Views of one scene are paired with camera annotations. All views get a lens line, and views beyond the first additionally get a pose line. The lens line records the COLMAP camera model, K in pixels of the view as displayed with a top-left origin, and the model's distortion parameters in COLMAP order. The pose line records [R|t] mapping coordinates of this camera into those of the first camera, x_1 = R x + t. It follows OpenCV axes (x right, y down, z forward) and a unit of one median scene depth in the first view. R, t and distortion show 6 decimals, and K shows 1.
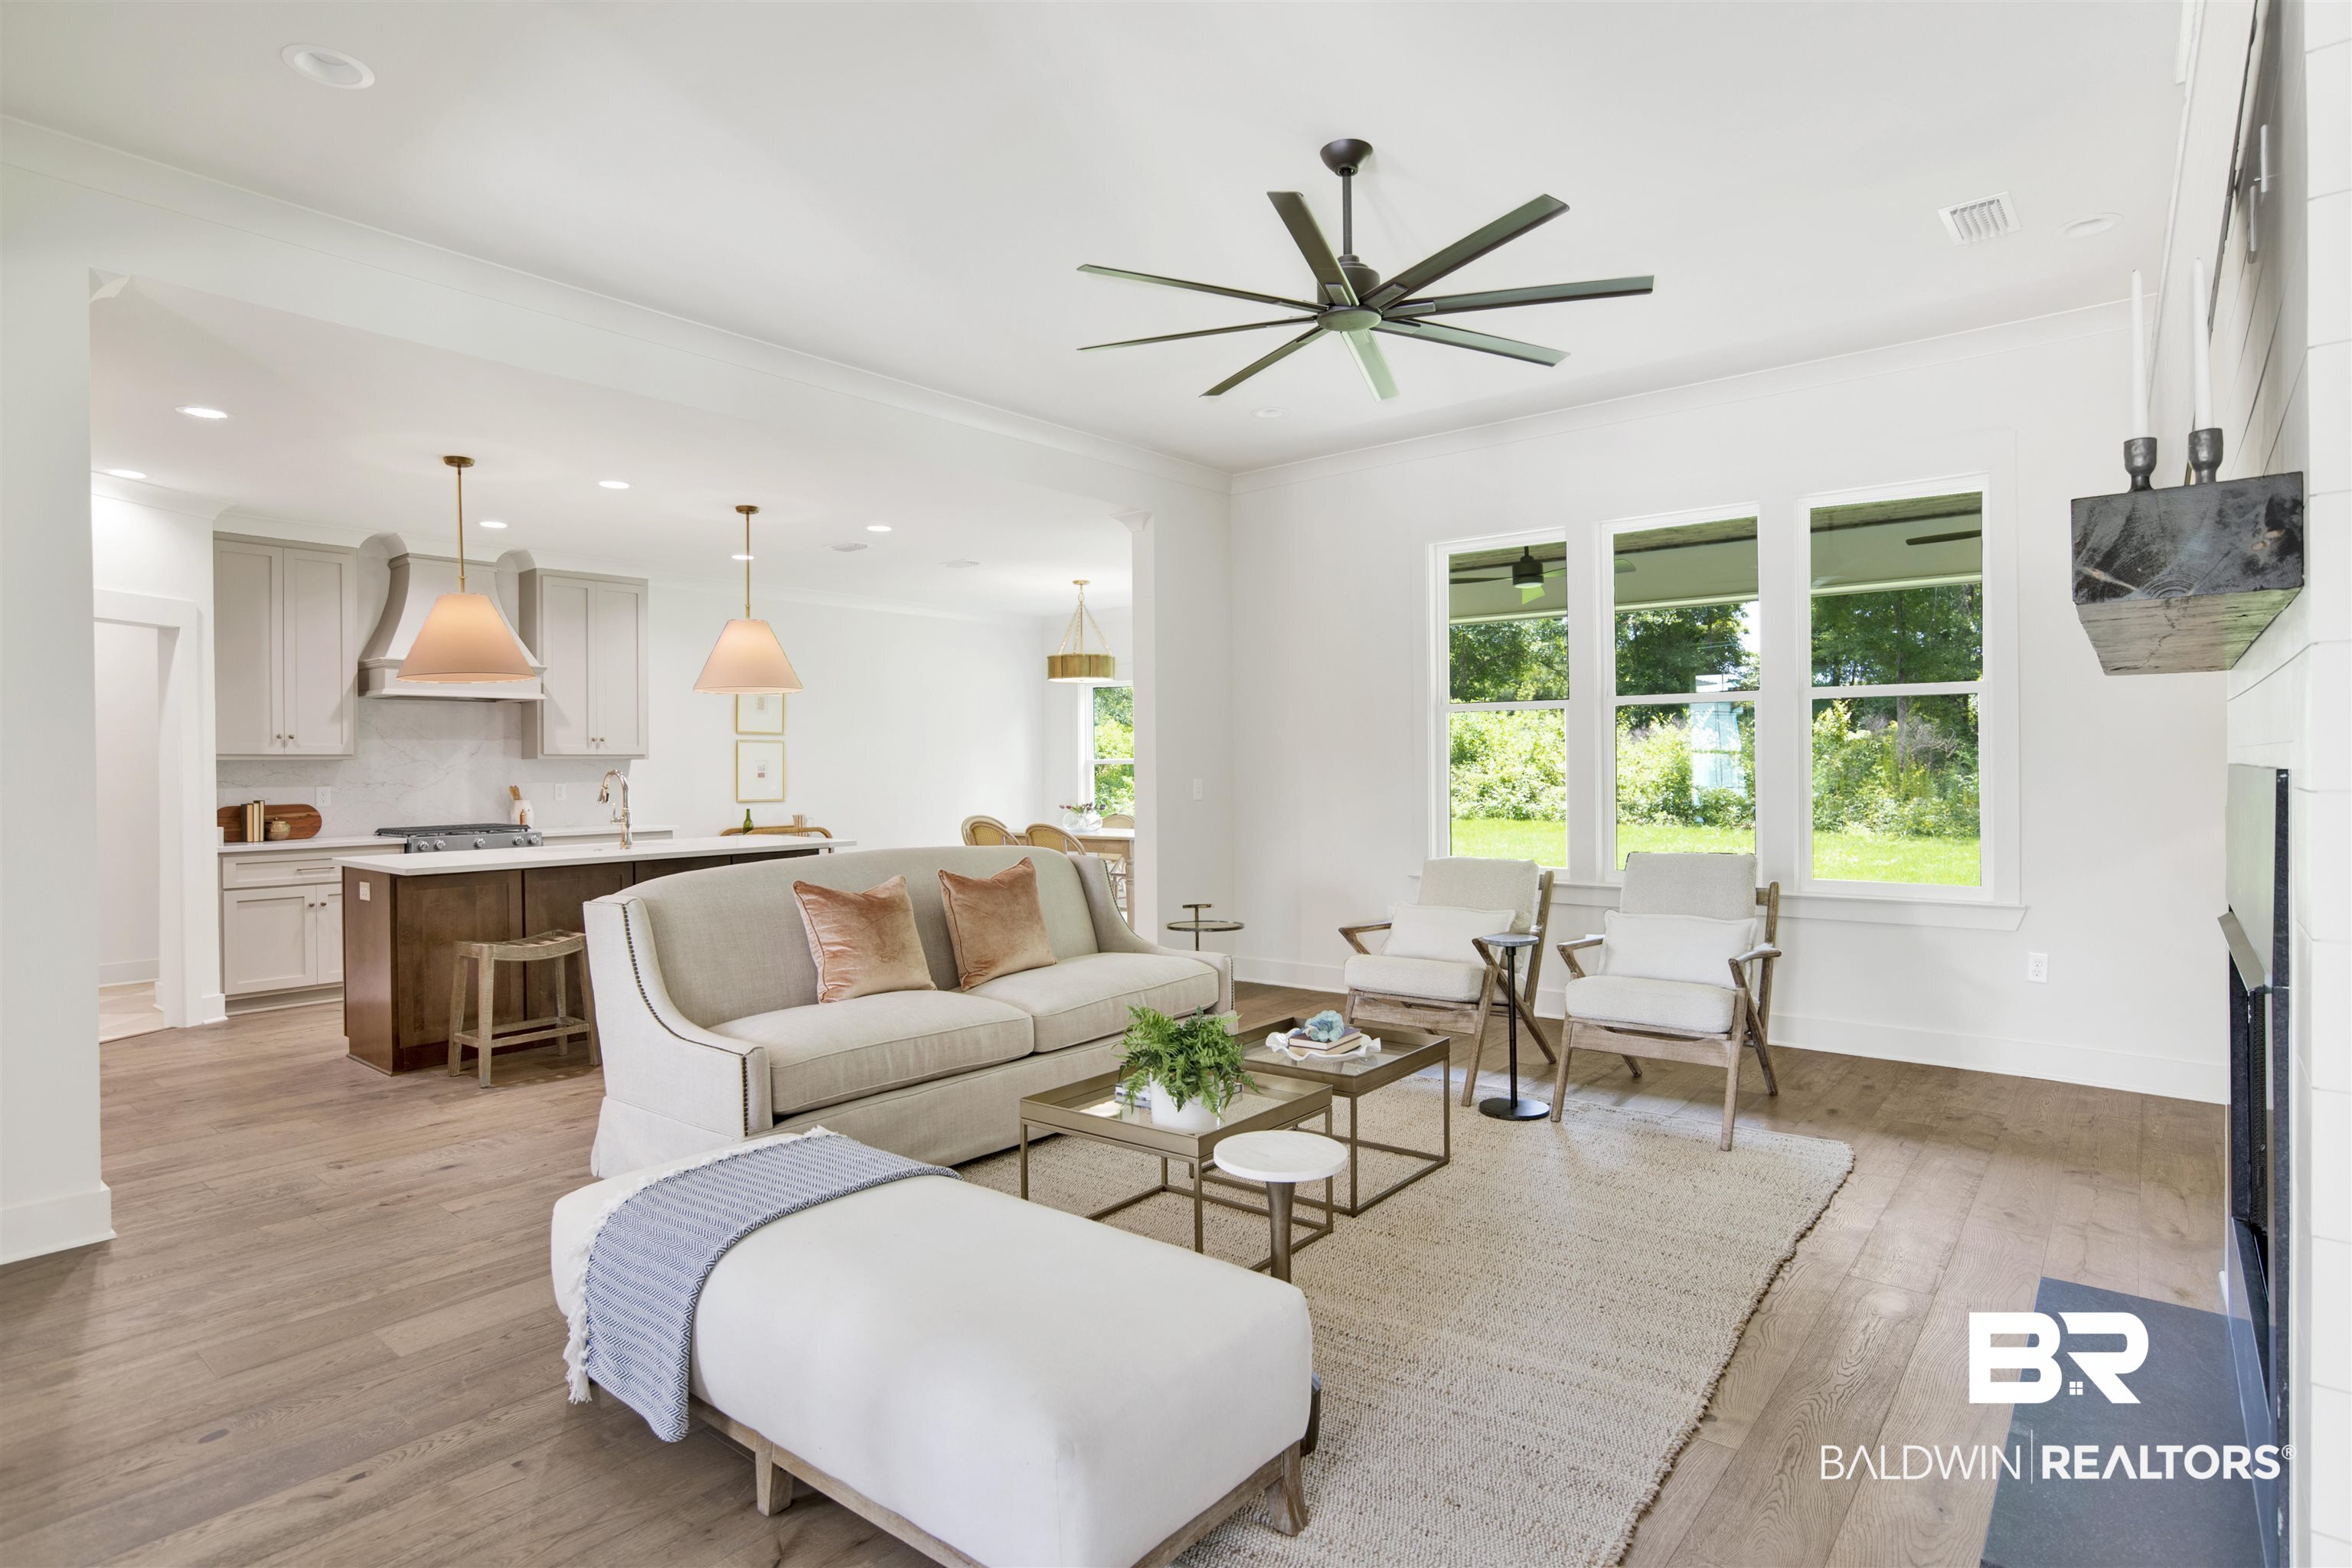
lens RADIAL K [[1218.7, 0, 1185.3], [0, 1218.7, 777.8], [0, 0, 1]] dist [-0.076280, 0.030893]
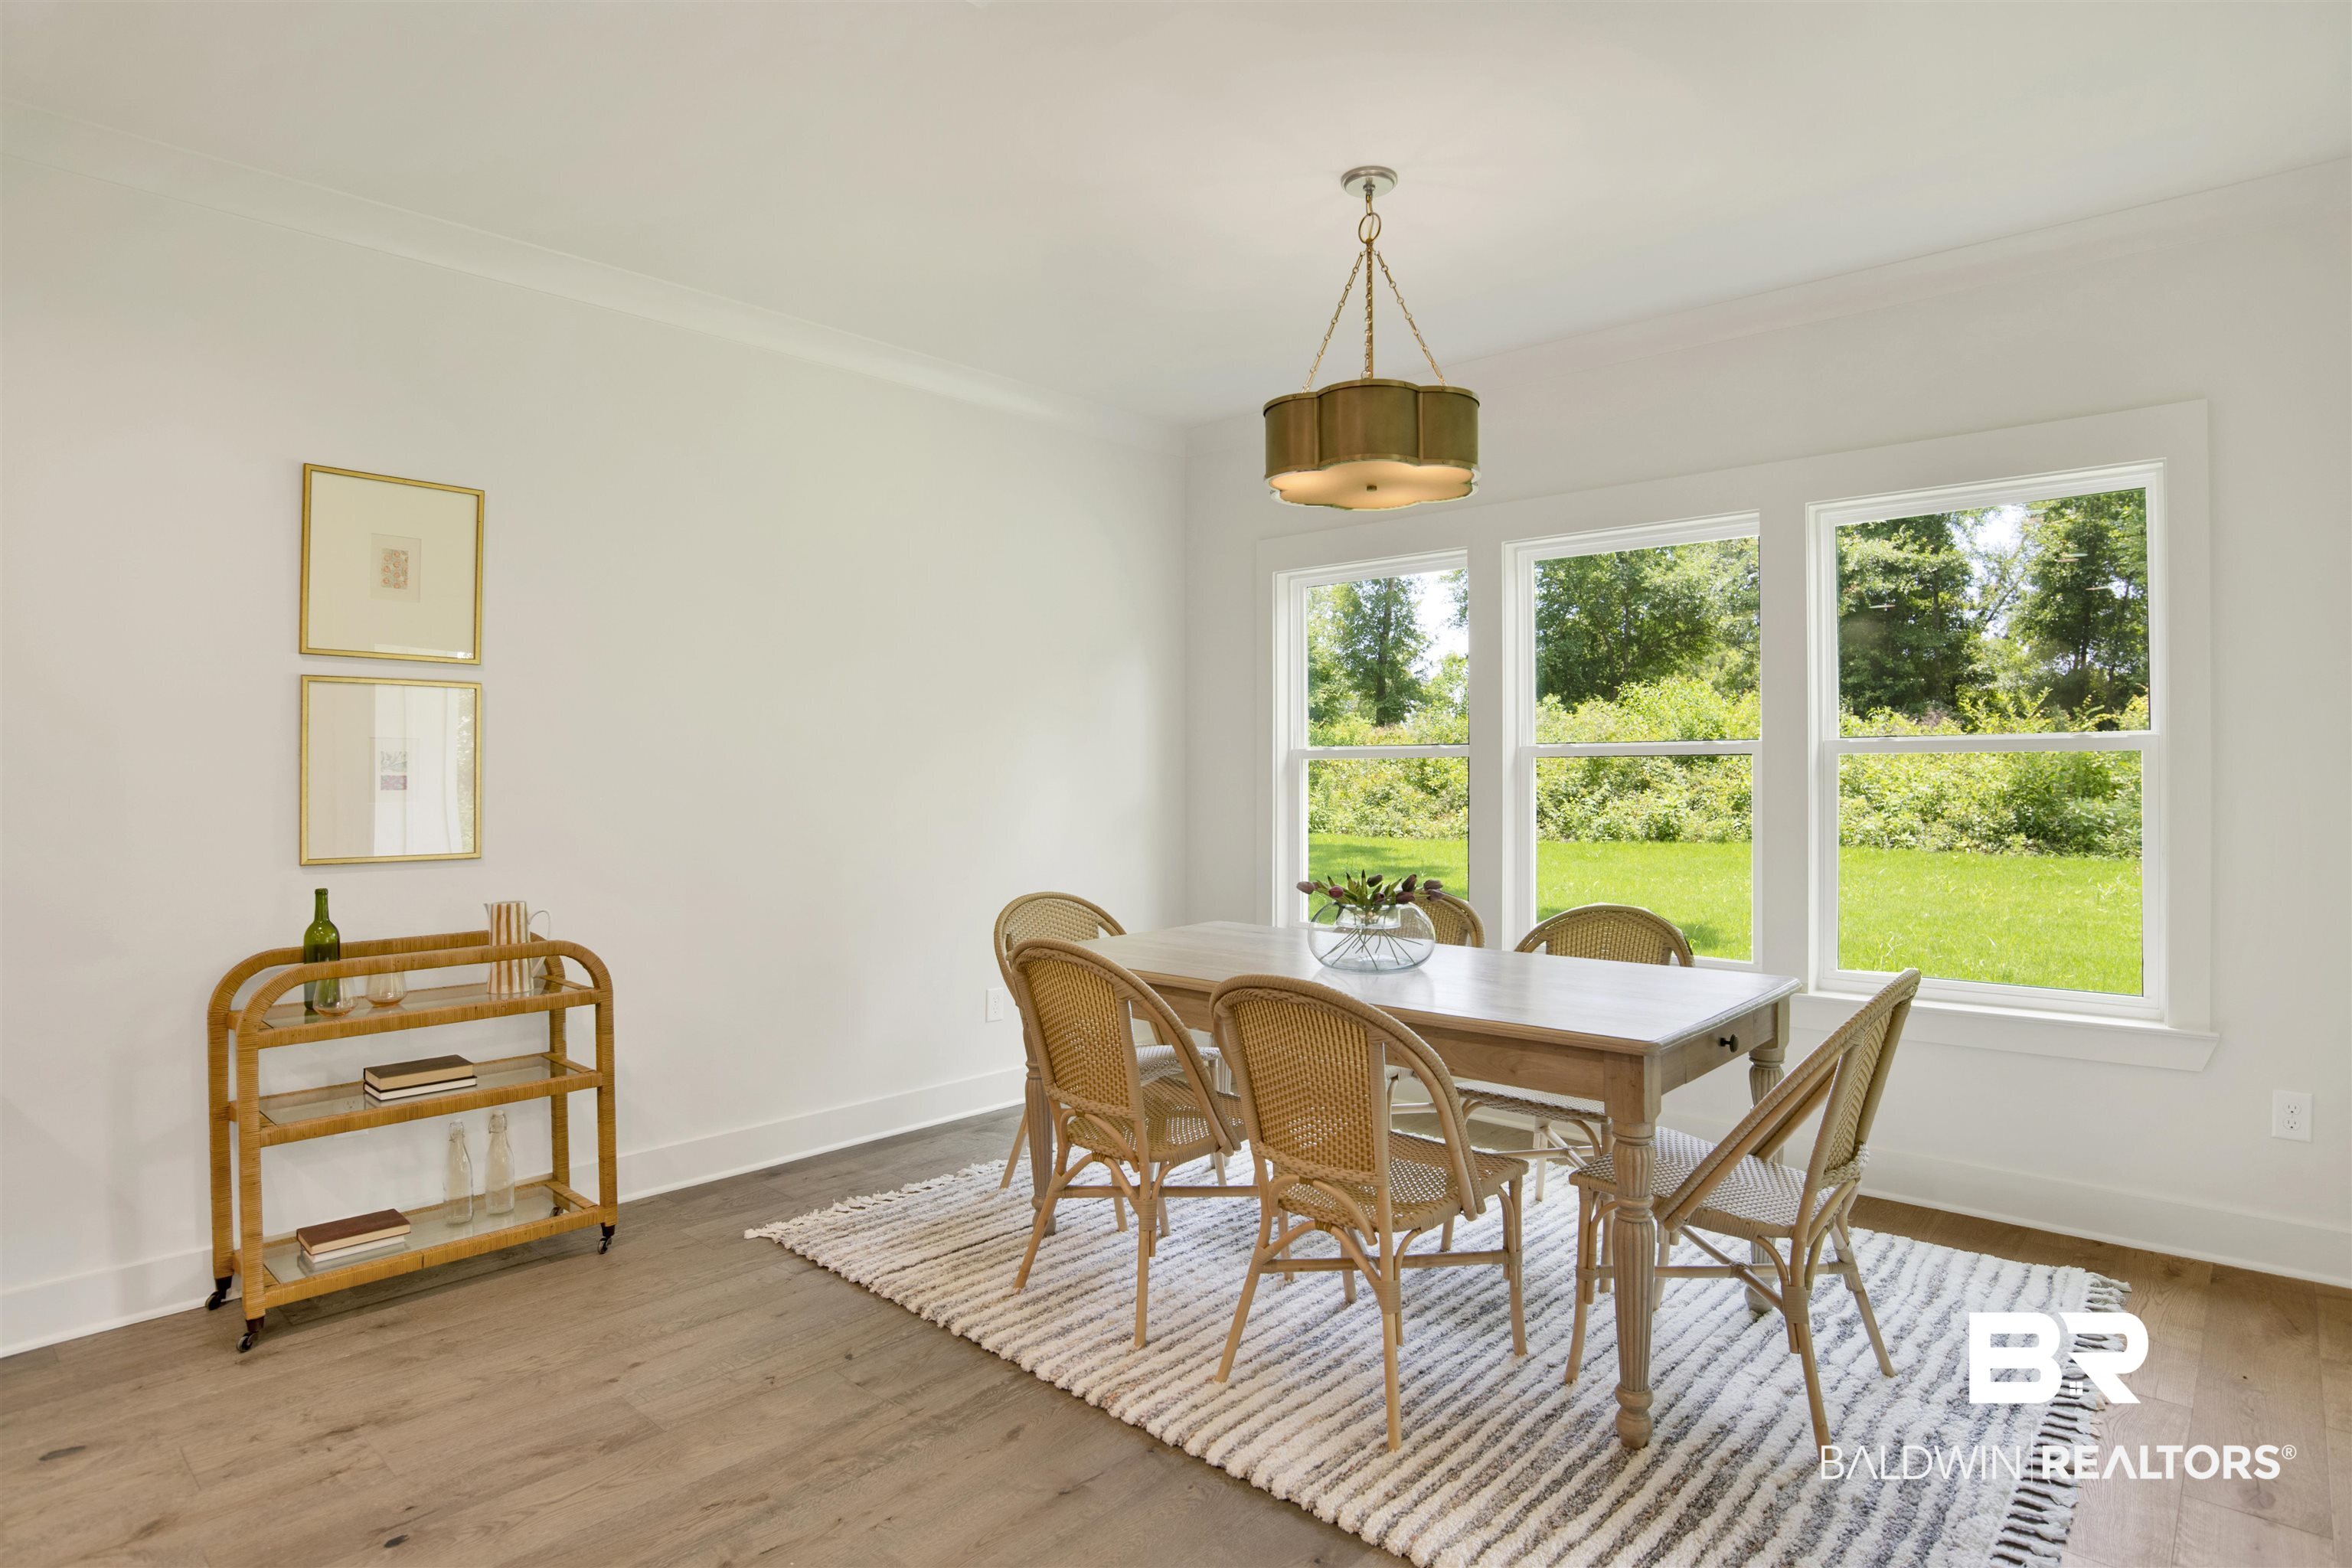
lens RADIAL K [[1236.3, 0, 1176.0], [0, 1236.3, 784.0], [0, 0, 1]] dist [-0.014587, -0.000562]
pose [[0.998157, 0.001303, -0.060664, -0.130495], [-0.001230, 0.999998, 0.001240, -0.002735], [0.060665, -0.001163, 0.998158, 0.762393]]
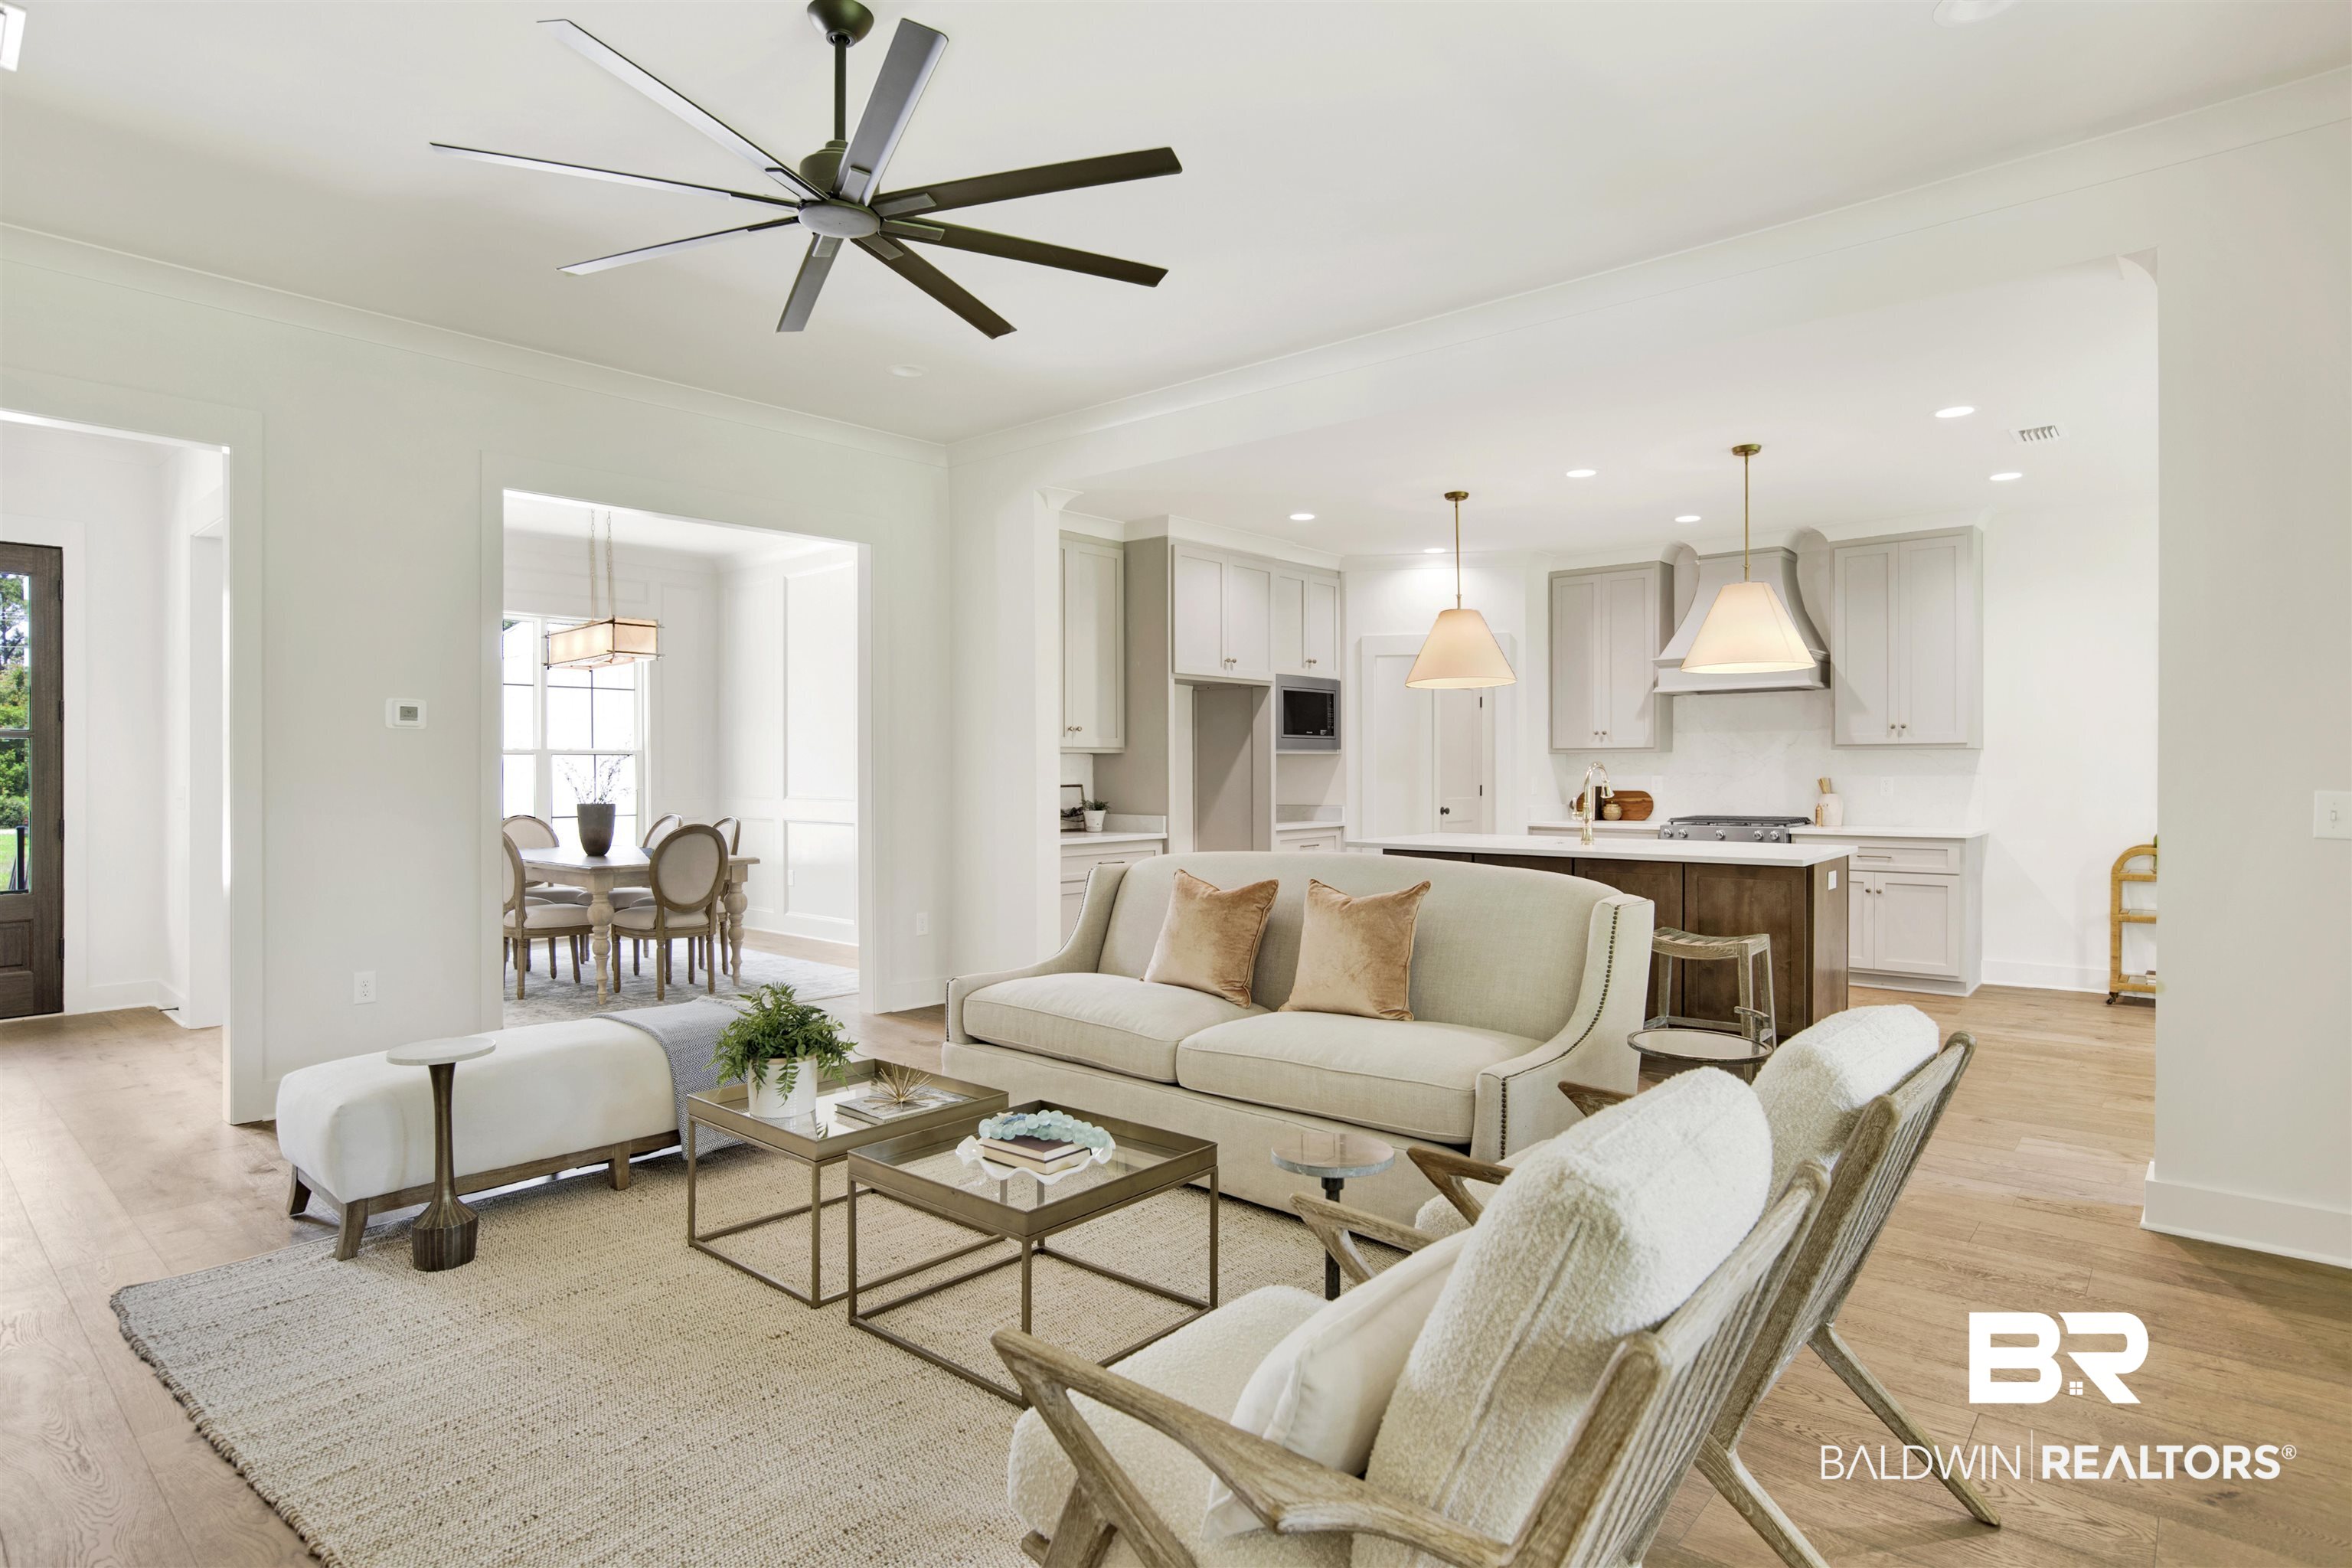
lens RADIAL K [[1218.7, 0, 1185.3], [0, 1218.7, 777.8], [0, 0, 1]] dist [-0.076280, 0.030893]
pose [[-0.029375, 0.016664, -0.999430, 0.373097], [-0.003098, 0.999855, 0.016762, -0.007189], [0.999564, 0.003588, -0.029319, 0.499114]]
